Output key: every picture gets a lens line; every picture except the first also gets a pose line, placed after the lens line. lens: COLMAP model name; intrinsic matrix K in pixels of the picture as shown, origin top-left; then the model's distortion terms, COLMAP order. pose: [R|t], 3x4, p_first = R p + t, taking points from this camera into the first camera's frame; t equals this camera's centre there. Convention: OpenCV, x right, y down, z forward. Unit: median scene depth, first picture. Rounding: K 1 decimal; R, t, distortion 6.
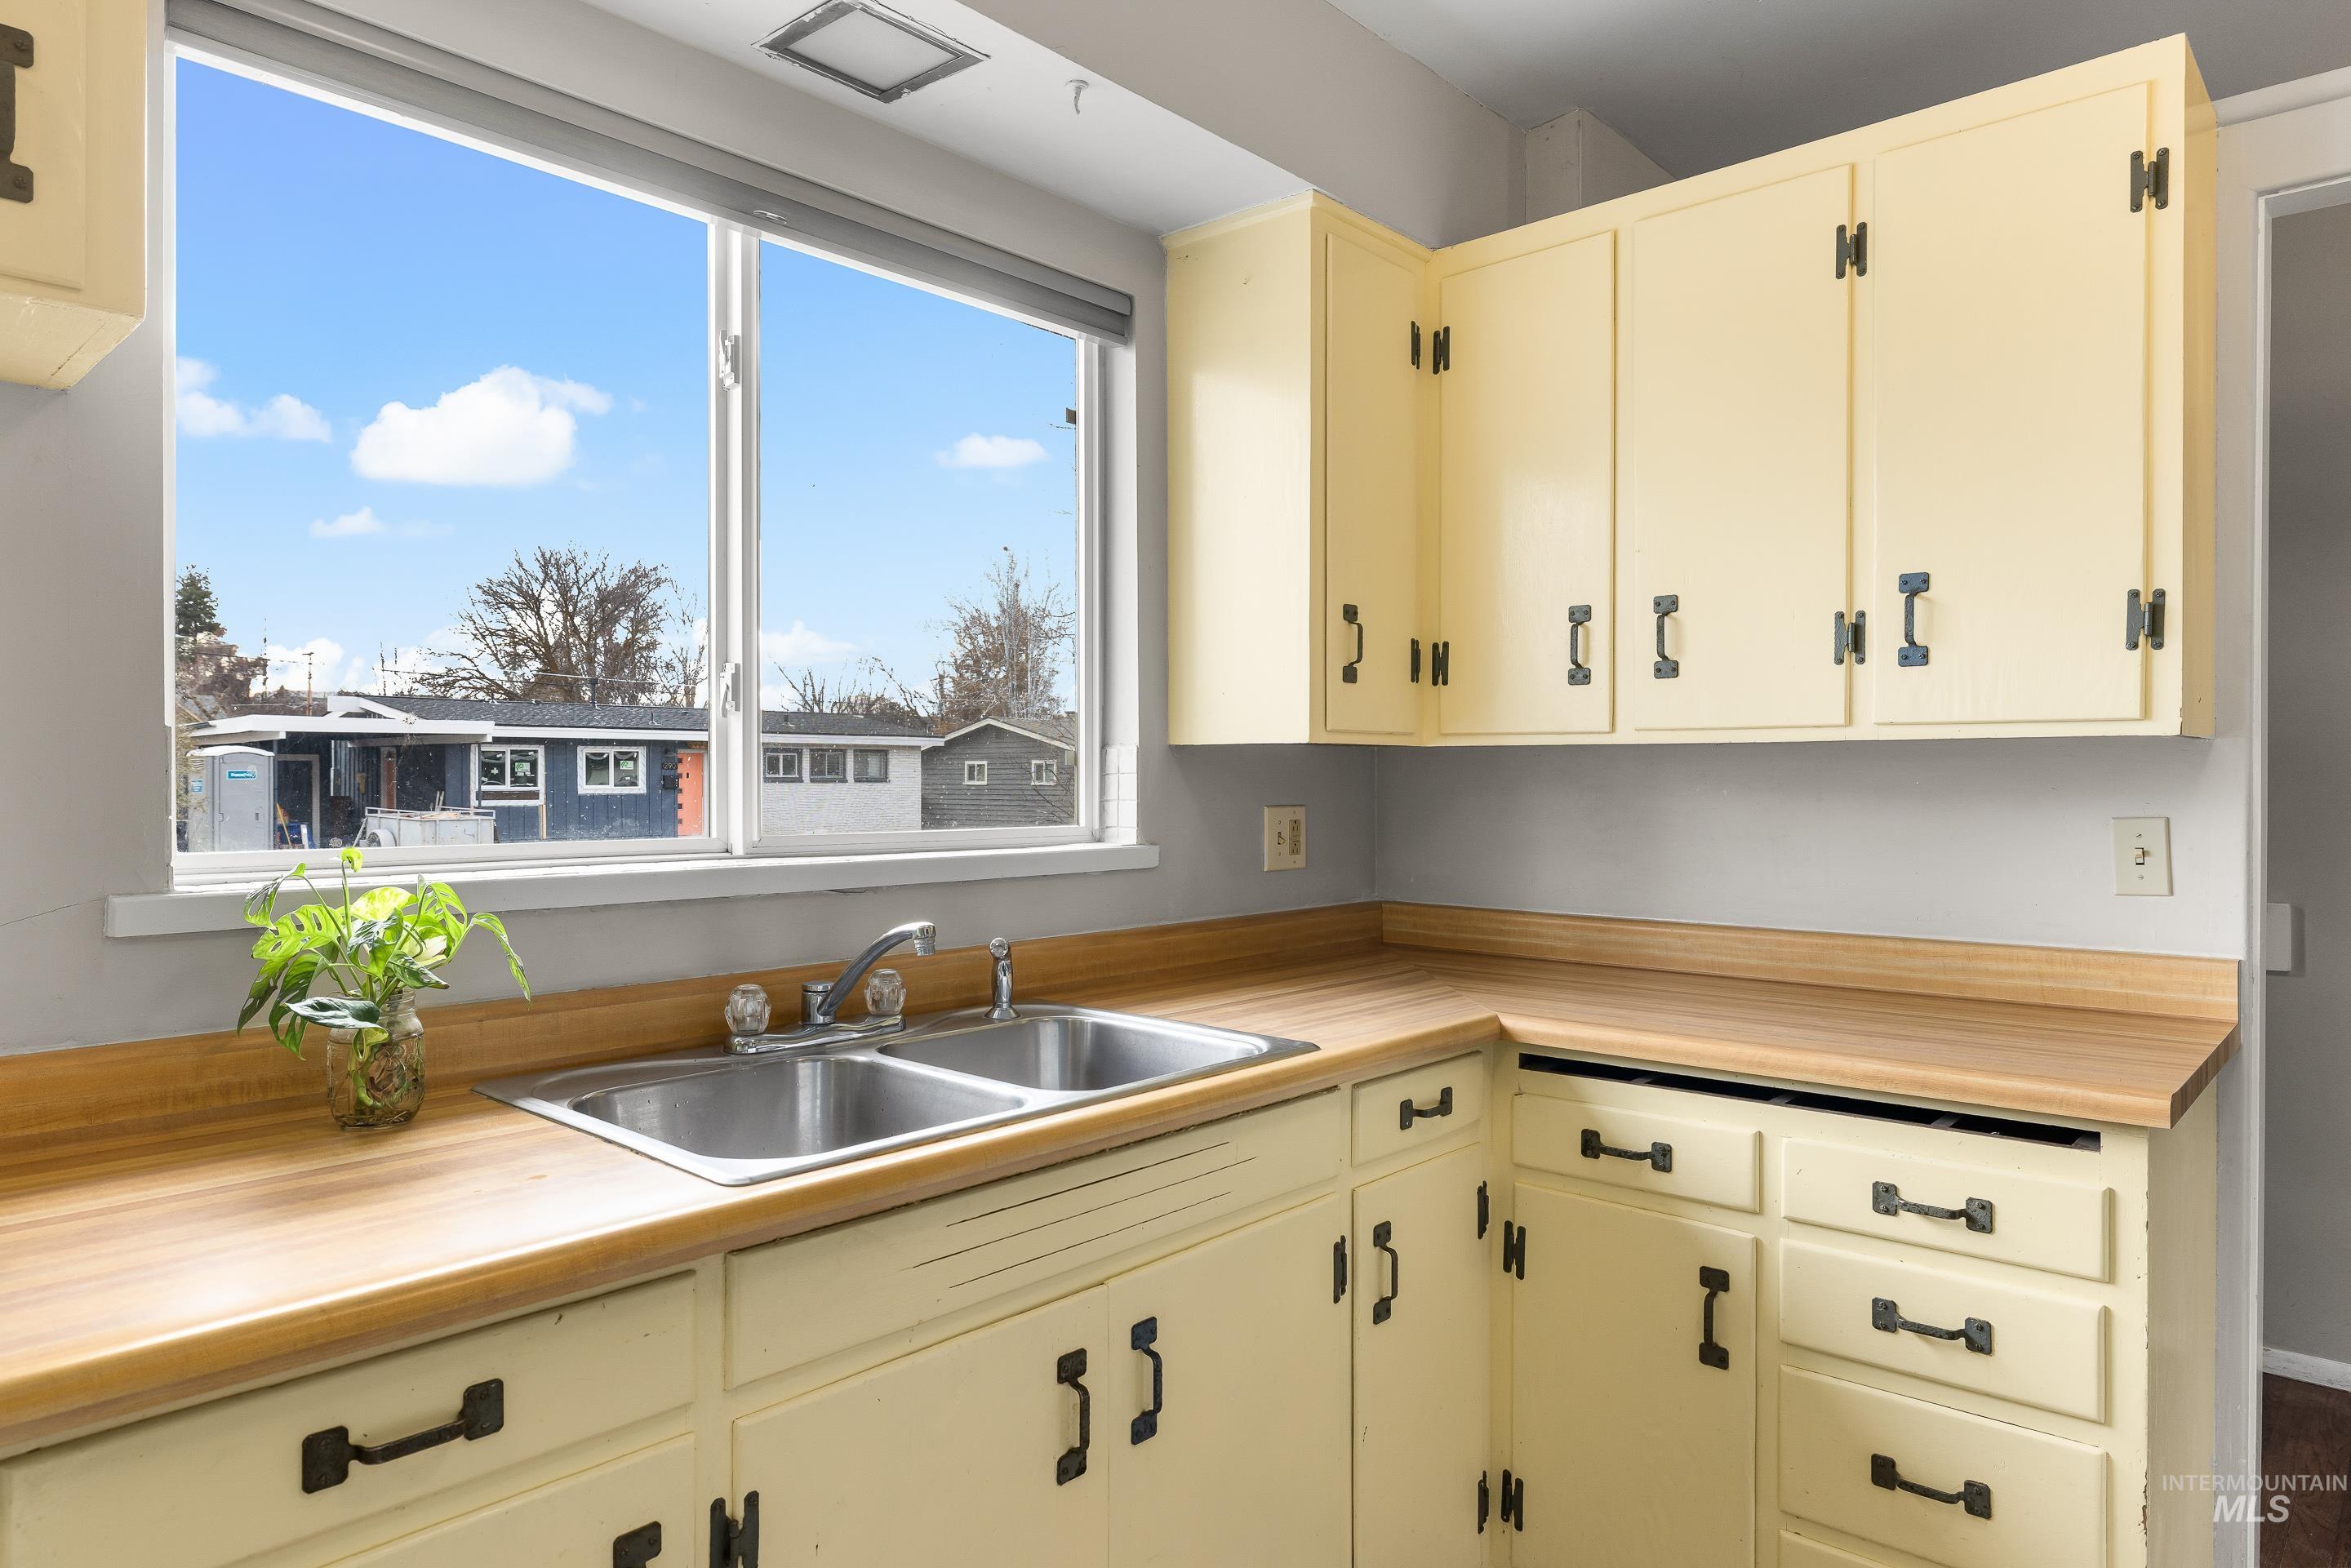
lens RADIAL K [[1396.6, 0, 1168.7], [0, 1396.6, 784.9], [0, 0, 1]] dist [-0.002656, -0.000856]
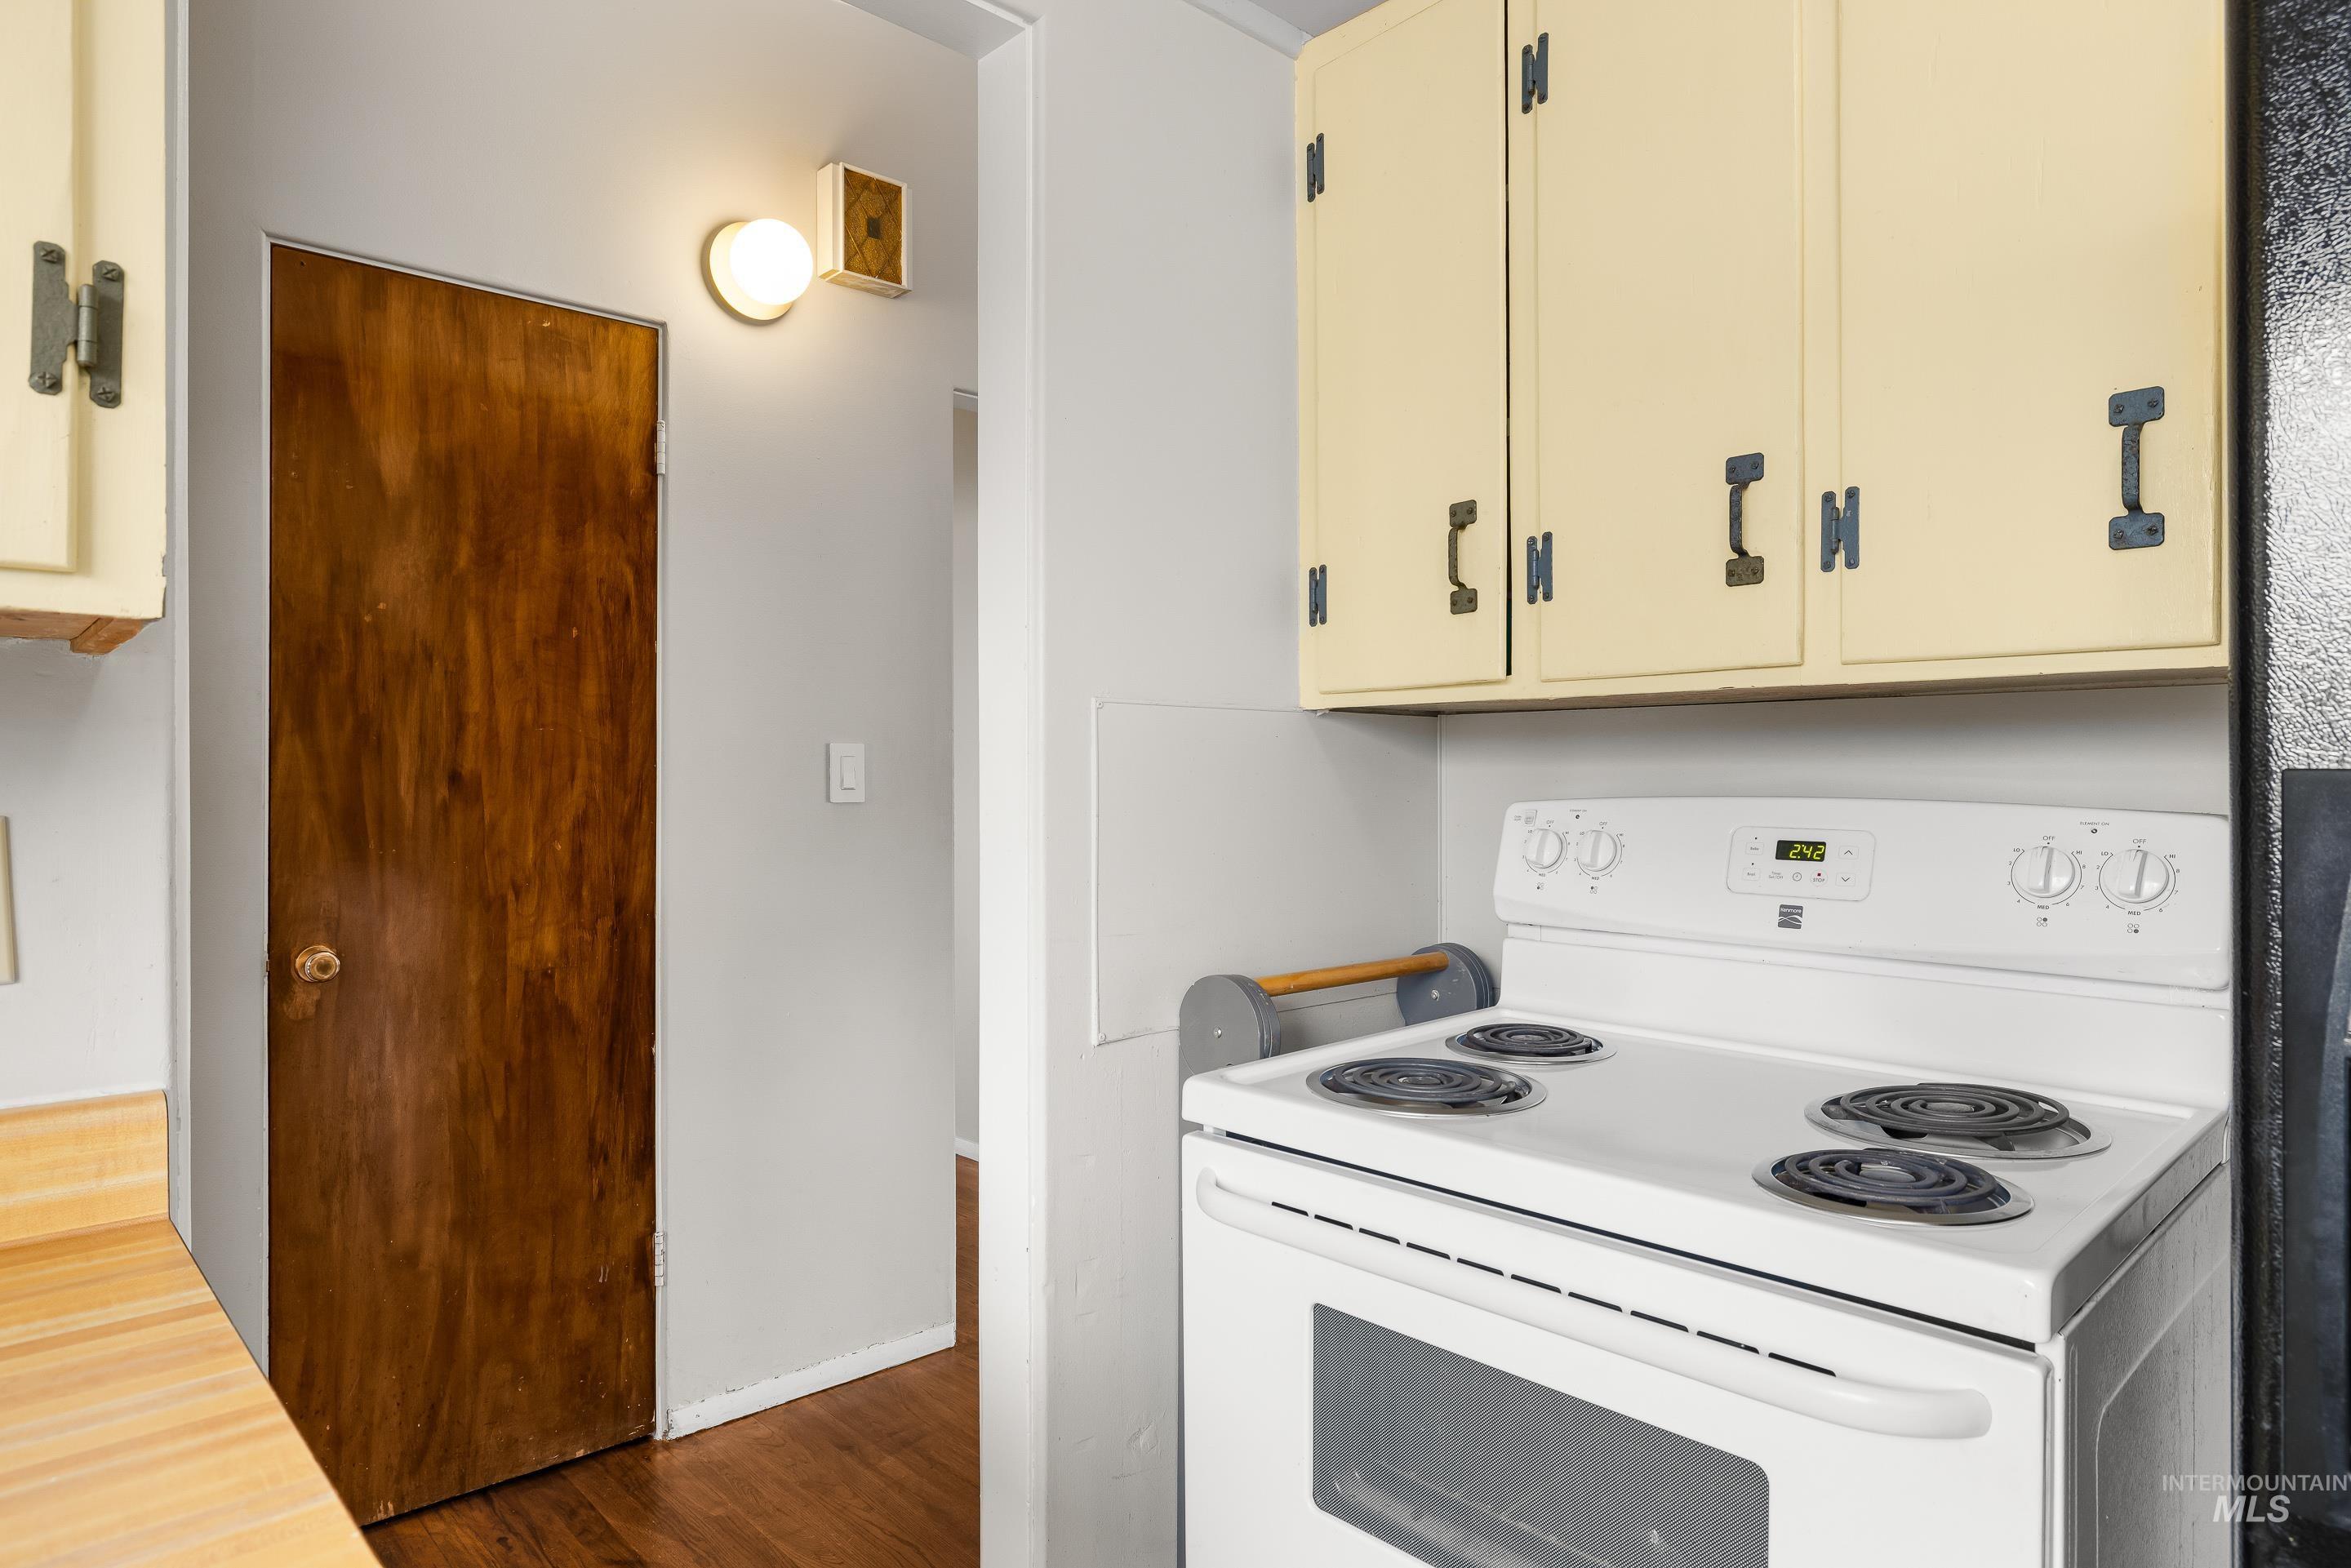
lens RADIAL K [[1396.6, 0, 1168.7], [0, 1396.6, 784.9], [0, 0, 1]] dist [-0.002656, -0.000856]
pose [[0.084313, -0.004886, 0.996427, 0.293171], [0.009886, 0.999943, 0.004066, 0.015088], [-0.996390, 0.009508, 0.084356, 0.592358]]
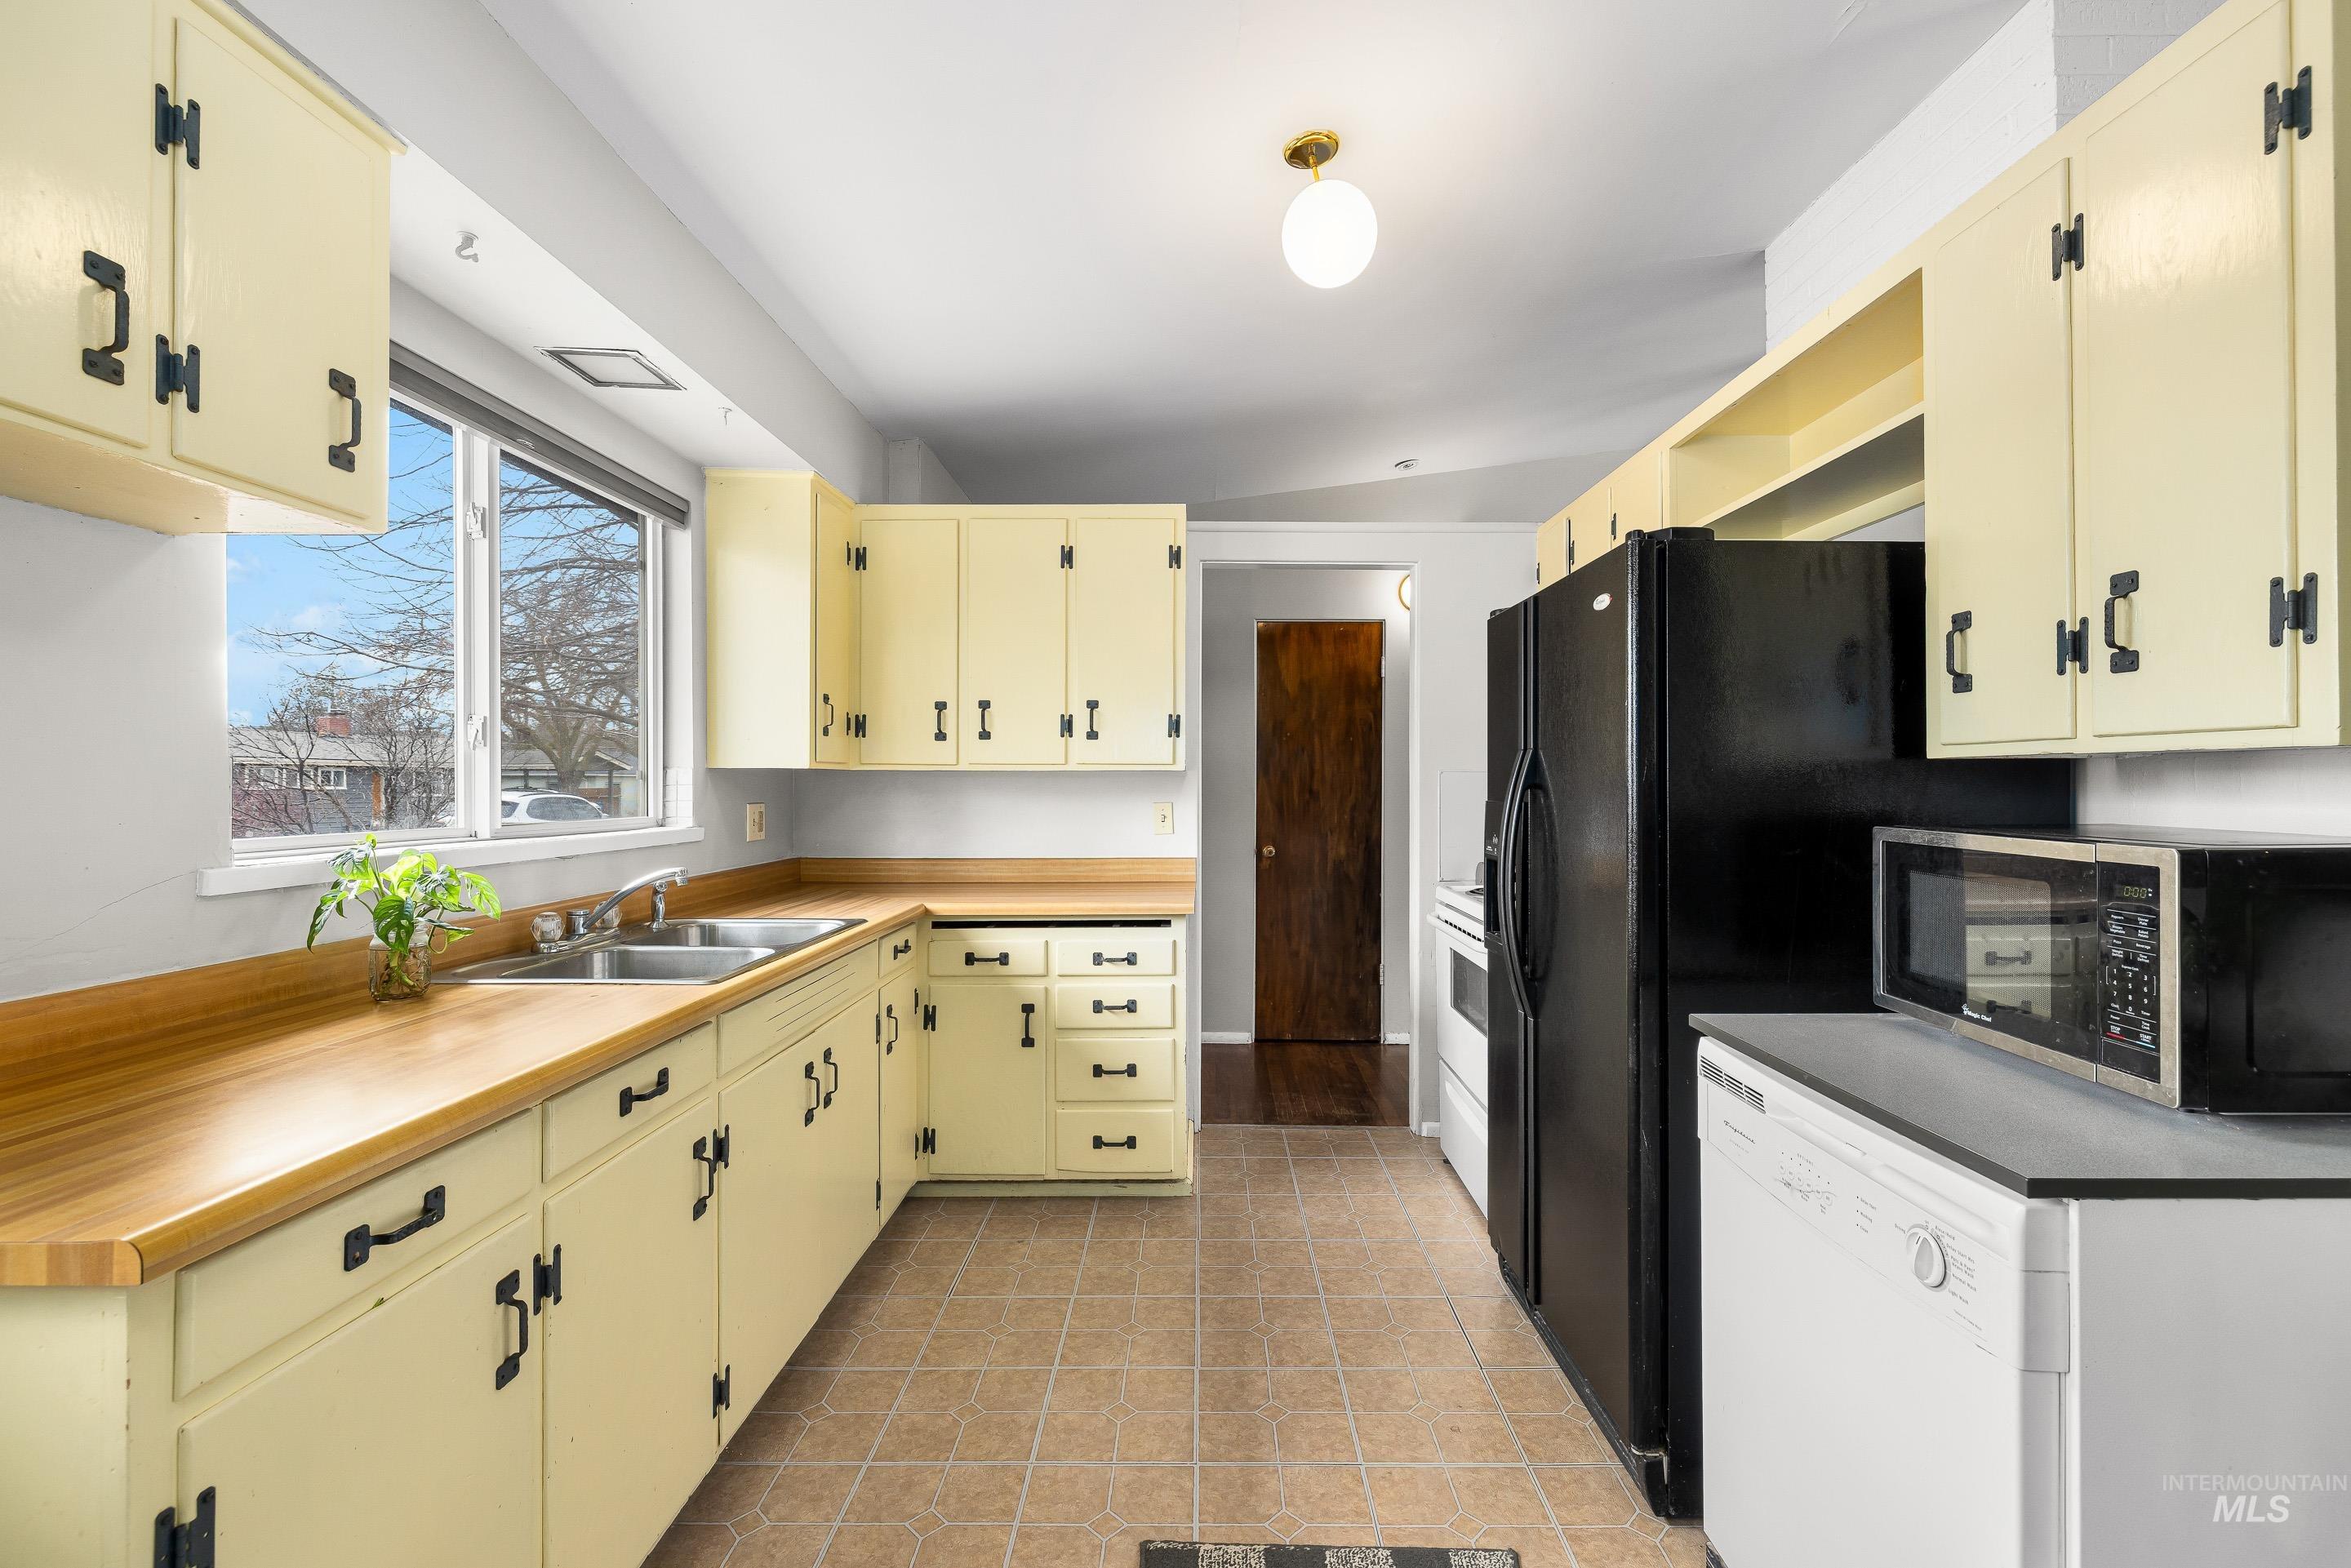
lens RADIAL K [[1000.5, 0, 1166.0], [0, 1000.5, 781.7], [0, 0, 1]] dist [-0.000244, -0.000116]
pose [[0.758237, 0.000808, 0.651978, -0.473502], [0.003721, 0.999978, -0.005567, -0.004125], [-0.651968, 0.006647, 0.758217, -0.361506]]
